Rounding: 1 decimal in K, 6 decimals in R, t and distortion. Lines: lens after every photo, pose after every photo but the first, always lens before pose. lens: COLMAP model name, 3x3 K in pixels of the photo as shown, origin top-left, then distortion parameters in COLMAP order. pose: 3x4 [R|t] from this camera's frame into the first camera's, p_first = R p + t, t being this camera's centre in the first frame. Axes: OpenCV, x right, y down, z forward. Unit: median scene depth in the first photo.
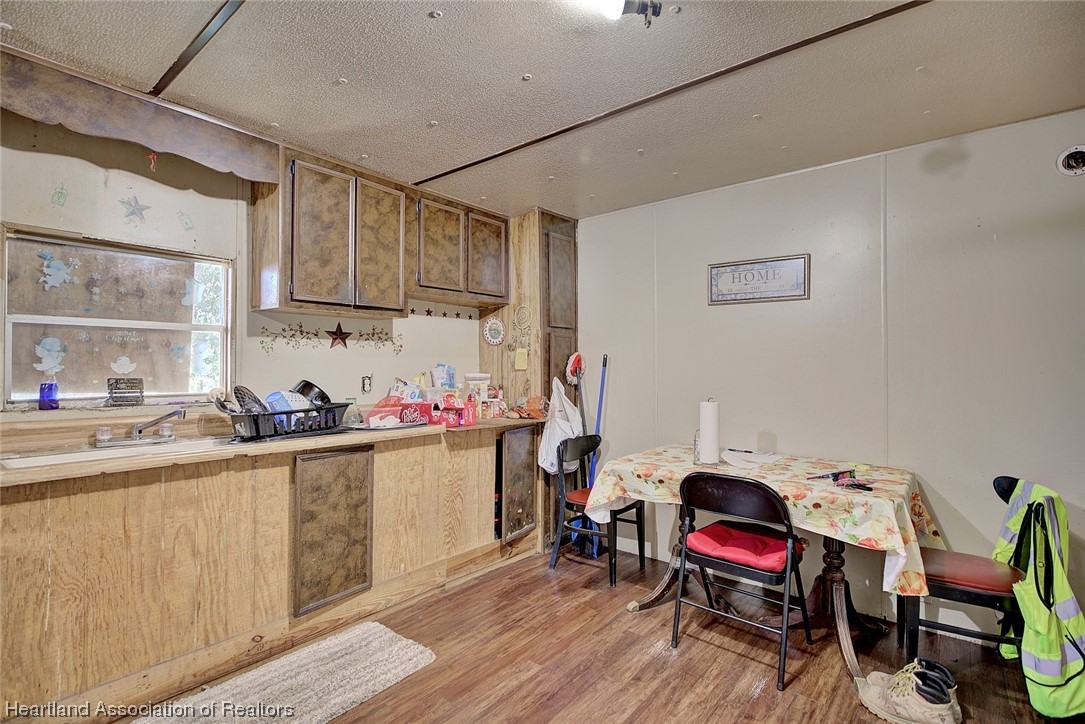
lens RADIAL K [[504.8, 0, 539.8], [0, 504.8, 366.0], [0, 0, 1]] dist [-0.003054, 0.000690]
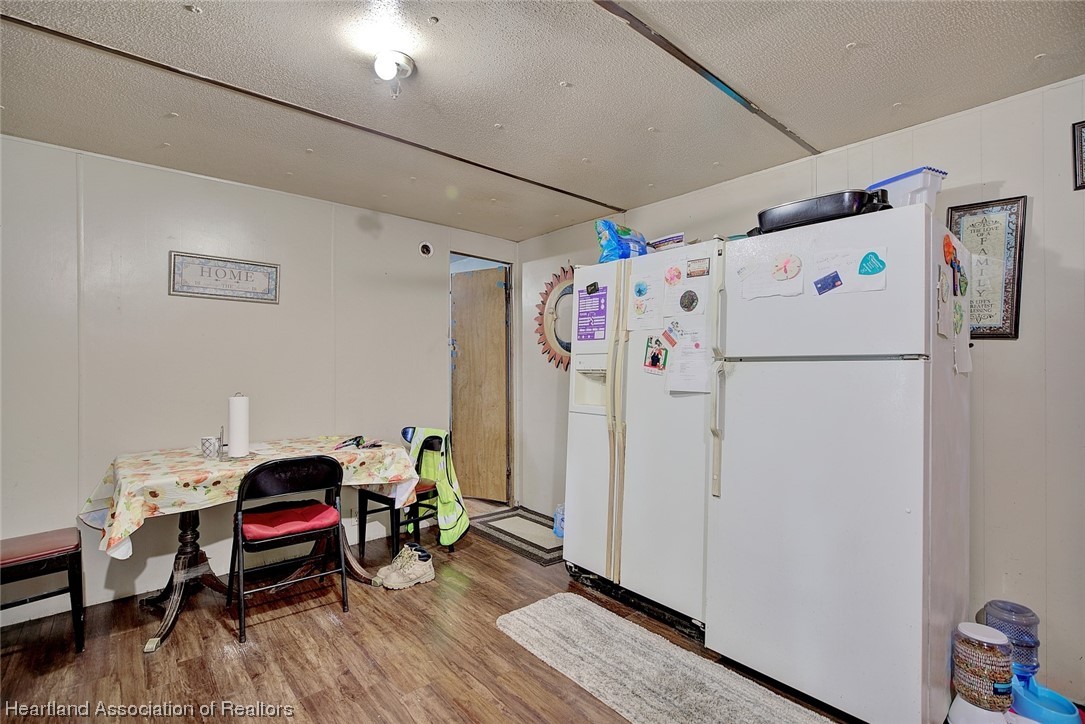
lens RADIAL K [[504.8, 0, 539.8], [0, 504.8, 366.0], [0, 0, 1]] dist [-0.003054, 0.000690]
pose [[0.175525, -0.007080, 0.984450, -0.609516], [-0.003206, 0.999965, 0.007763, -0.000748], [-0.984470, -0.004518, 0.175496, 0.245148]]
